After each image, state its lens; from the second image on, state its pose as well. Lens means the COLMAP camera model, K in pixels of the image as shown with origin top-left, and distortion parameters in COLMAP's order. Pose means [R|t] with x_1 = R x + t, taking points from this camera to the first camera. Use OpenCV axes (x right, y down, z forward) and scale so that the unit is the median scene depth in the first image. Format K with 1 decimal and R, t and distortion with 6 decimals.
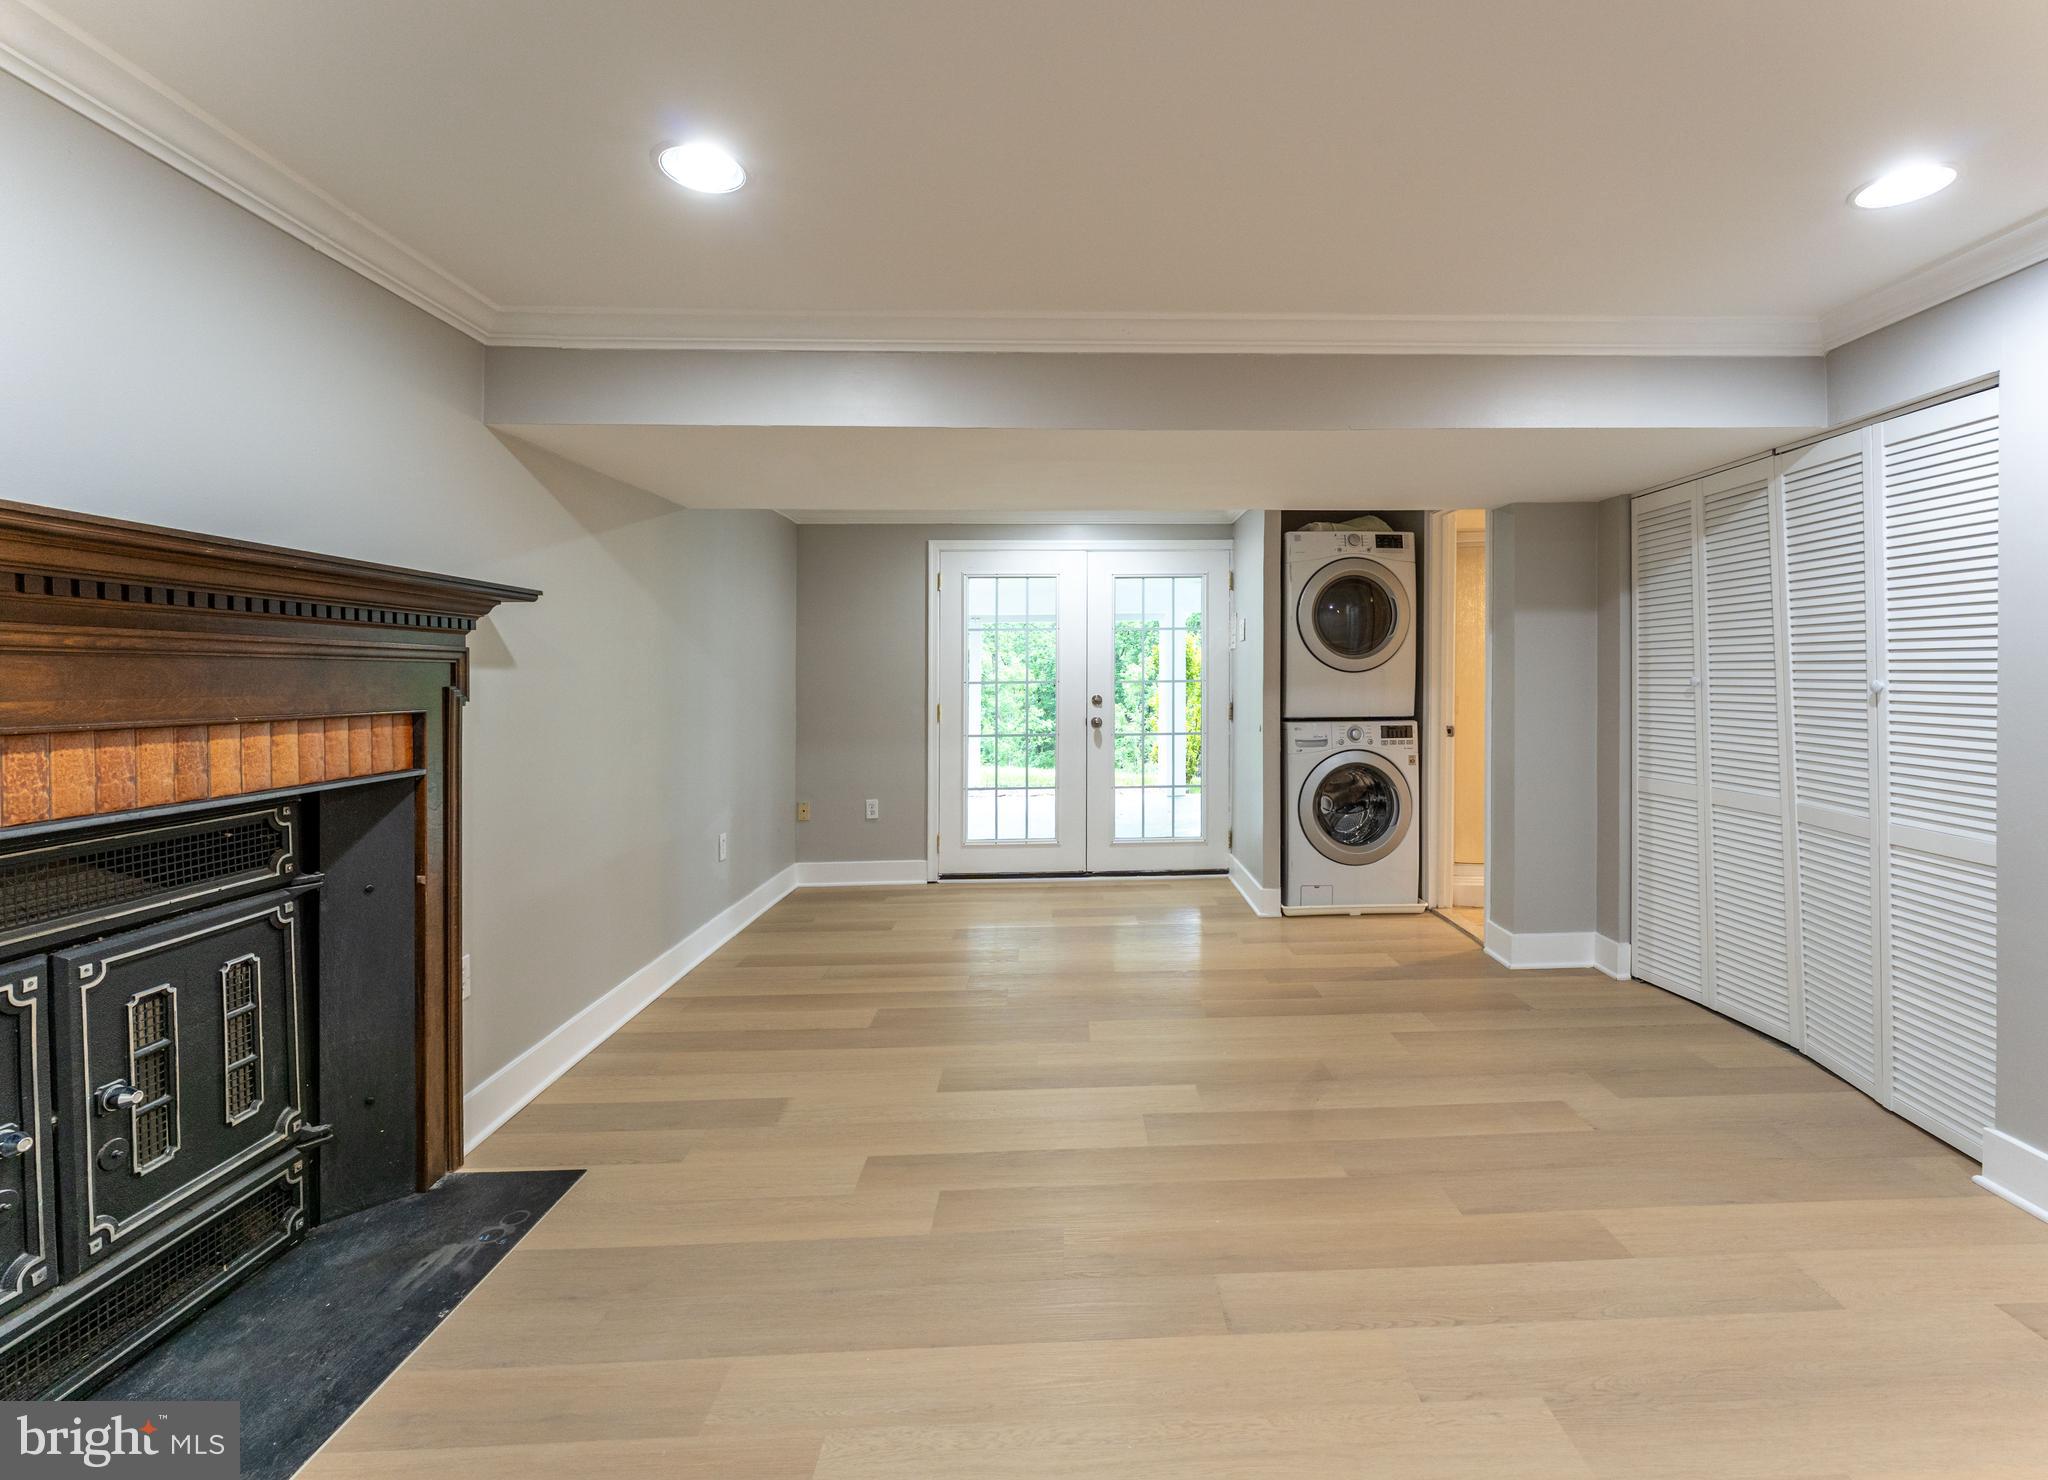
lens RADIAL K [[915.3, 0, 1095.1], [0, 915.3, 675.6], [0, 0, 1]] dist [-0.002615, -0.000866]
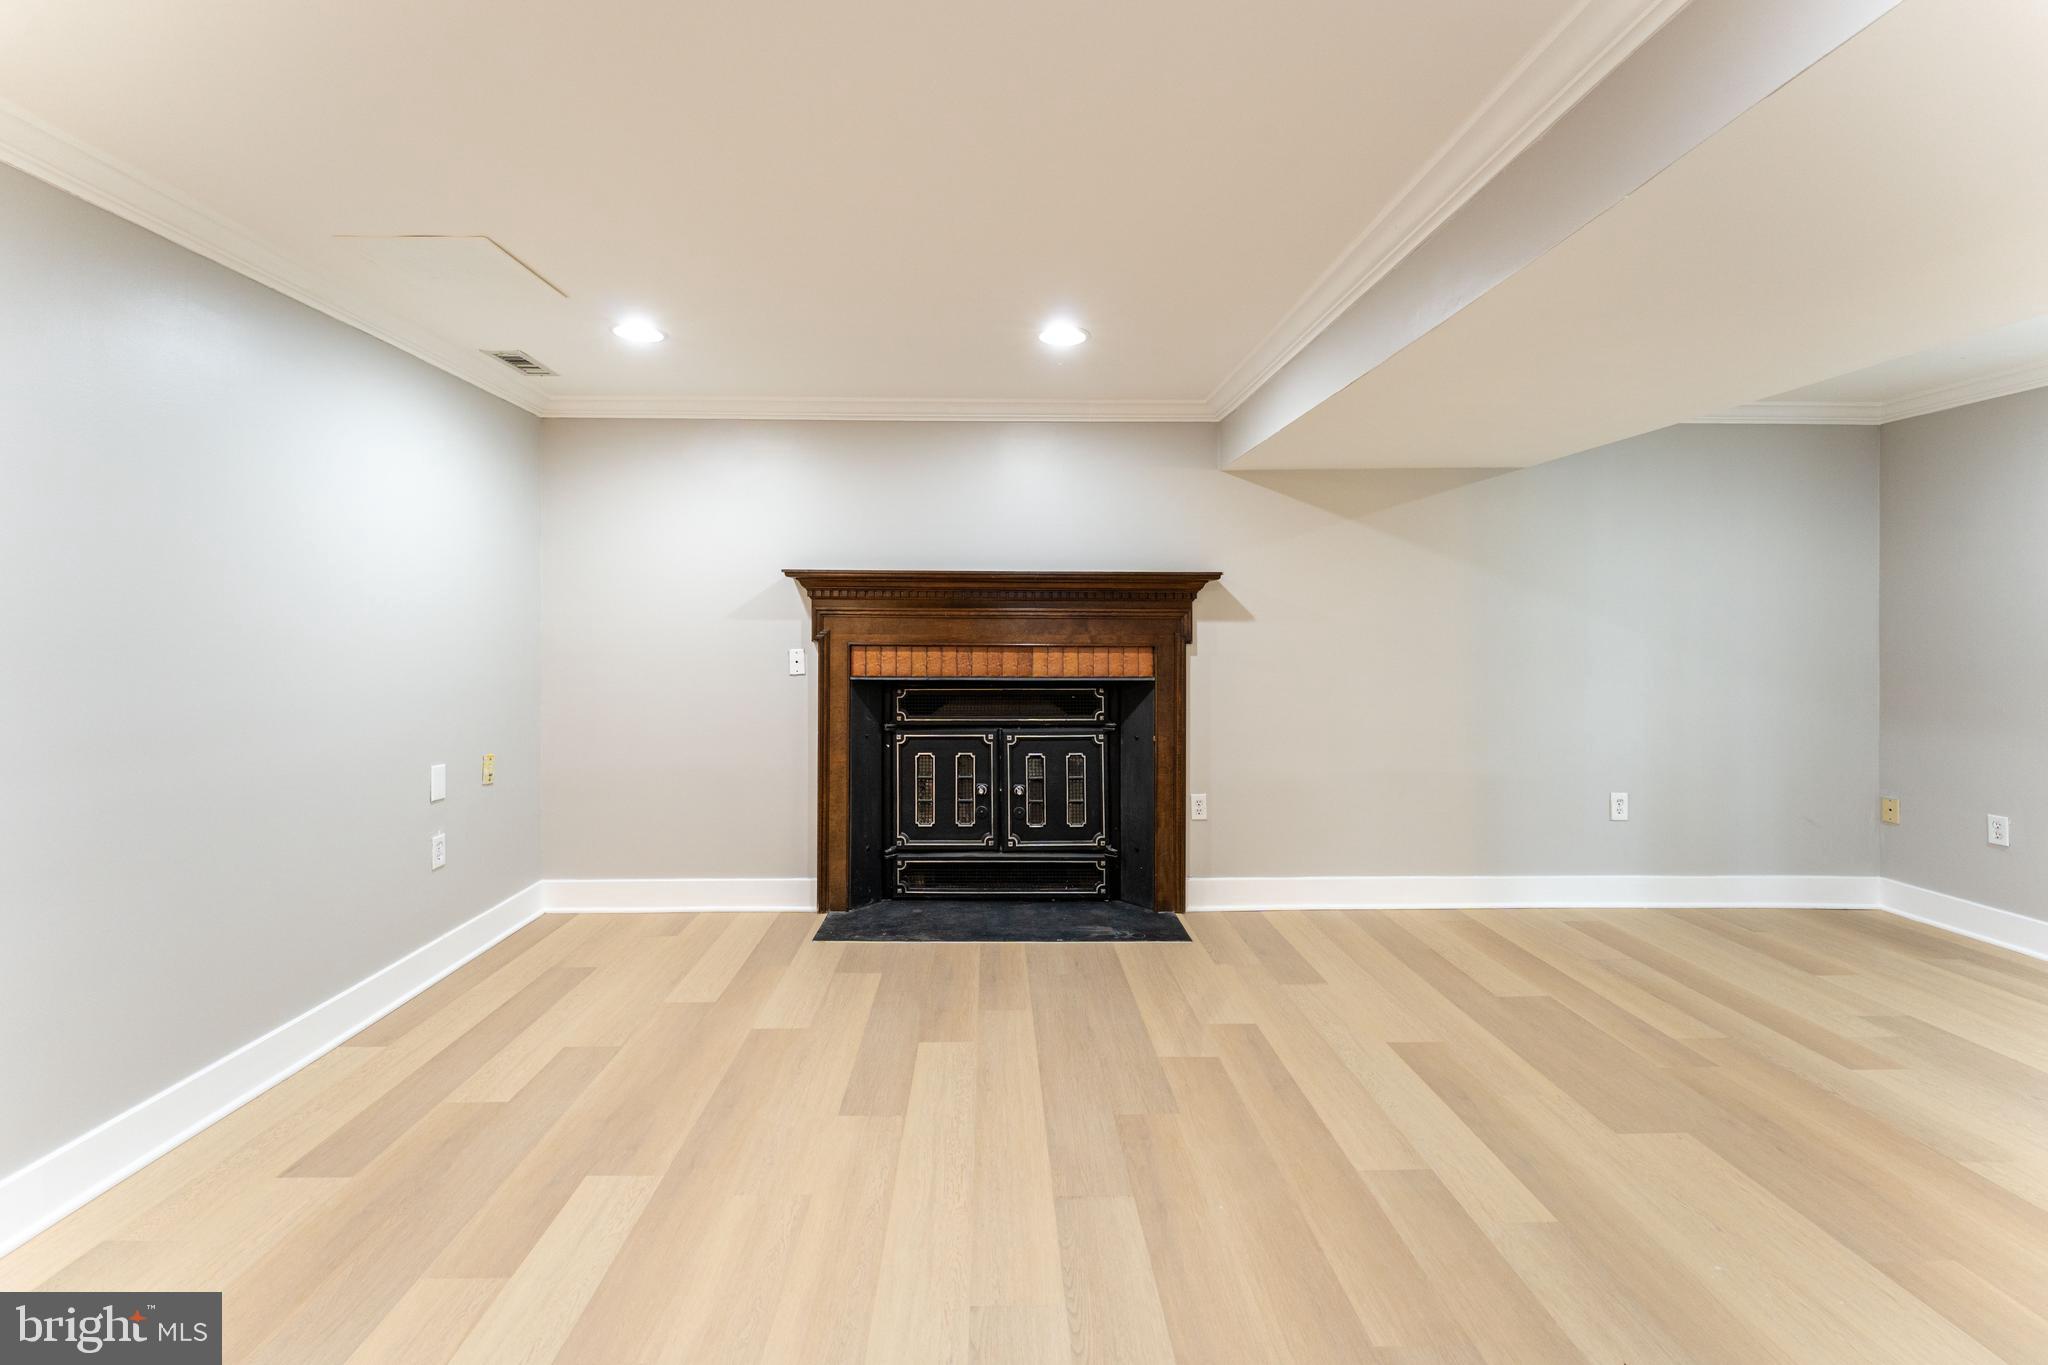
lens RADIAL K [[859.1, 0, 1019.0], [0, 859.1, 620.2], [0, 0, 1]] dist [0.000074, -0.000136]
pose [[-0.016635, 0.001045, -0.999861, 0.943378], [-0.002271, 0.999997, 0.001083, -0.012705], [0.999859, 0.002289, -0.016632, 0.736932]]
